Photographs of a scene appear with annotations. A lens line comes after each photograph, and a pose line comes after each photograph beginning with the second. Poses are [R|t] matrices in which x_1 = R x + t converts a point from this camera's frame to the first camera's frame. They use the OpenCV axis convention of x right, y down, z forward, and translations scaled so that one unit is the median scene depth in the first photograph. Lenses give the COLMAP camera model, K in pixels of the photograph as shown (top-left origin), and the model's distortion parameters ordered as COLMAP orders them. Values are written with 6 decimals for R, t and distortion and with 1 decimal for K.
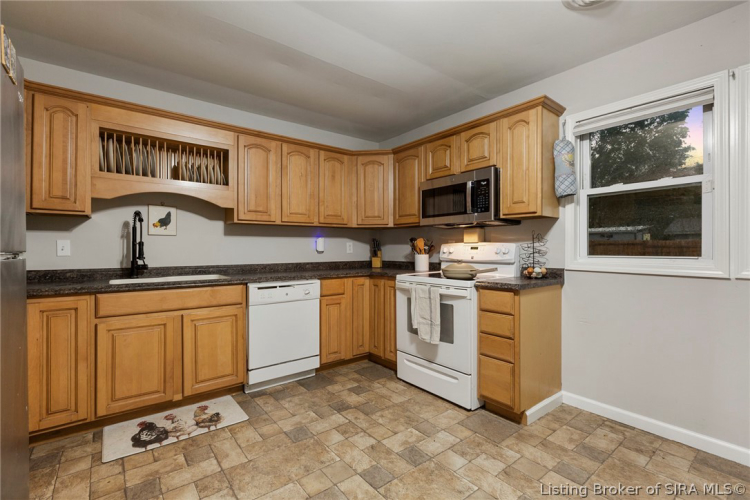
lens RADIAL K [[339.2, 0, 373.2], [0, 339.2, 248.1], [0, 0, 1]] dist [0.000406, 0.000180]
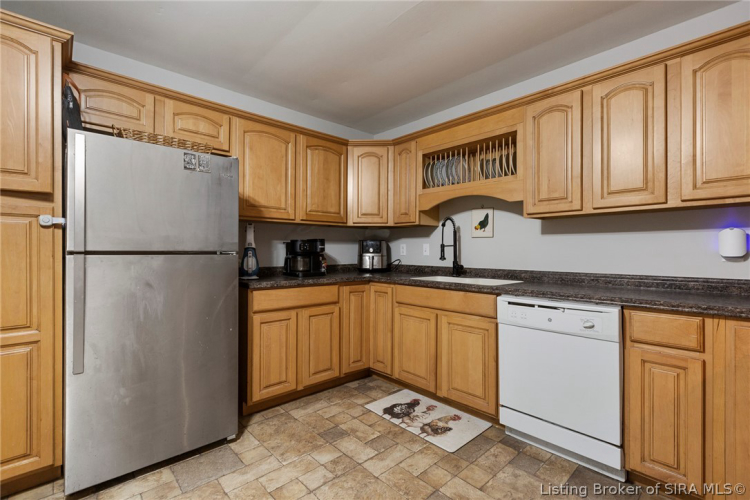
lens RADIAL K [[339.2, 0, 371.8], [0, 339.2, 248.3], [0, 0, 1]] dist [0.000406, 0.000180]
pose [[0.079325, -0.003545, -0.996843, 0.401835], [-0.000751, 0.999993, -0.003616, -0.000664], [0.996849, 0.001036, 0.079321, 0.644420]]
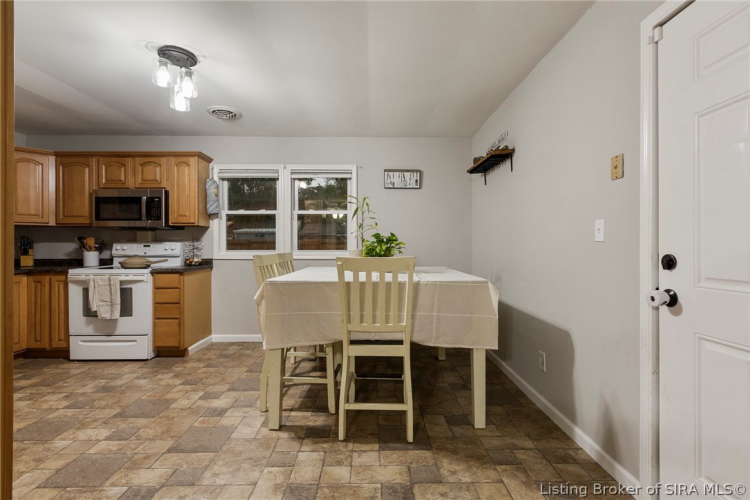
lens RADIAL K [[339.2, 0, 378.0], [0, 339.2, 245.9], [0, 0, 1]] dist [0.000406, 0.000180]
pose [[0.598934, -0.002234, 0.800795, -0.250269], [0.001584, 0.999997, 0.001605, -0.000329], [-0.800796, 0.000307, 0.598937, -0.577159]]
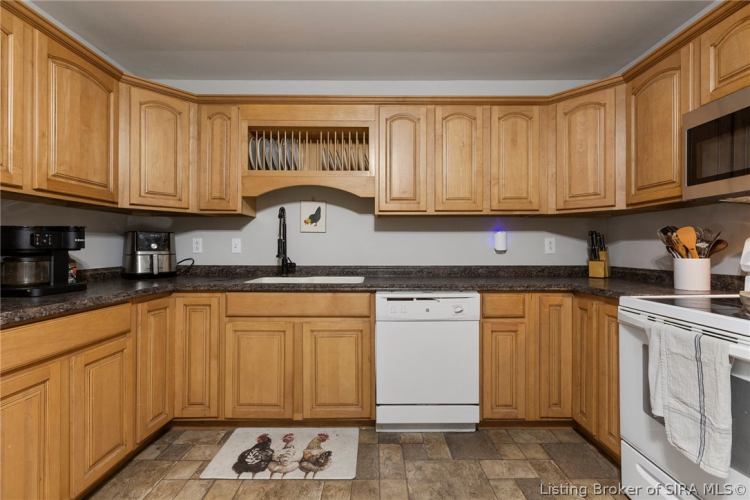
lens RADIAL K [[339.2, 0, 375.4], [0, 339.2, 246.2], [0, 0, 1]] dist [0.000406, 0.000180]
pose [[0.792018, 0.000318, -0.610498, 0.102053], [-0.001601, 0.999998, -0.001556, 0.002352], [0.610496, 0.002210, 0.792016, 0.391400]]
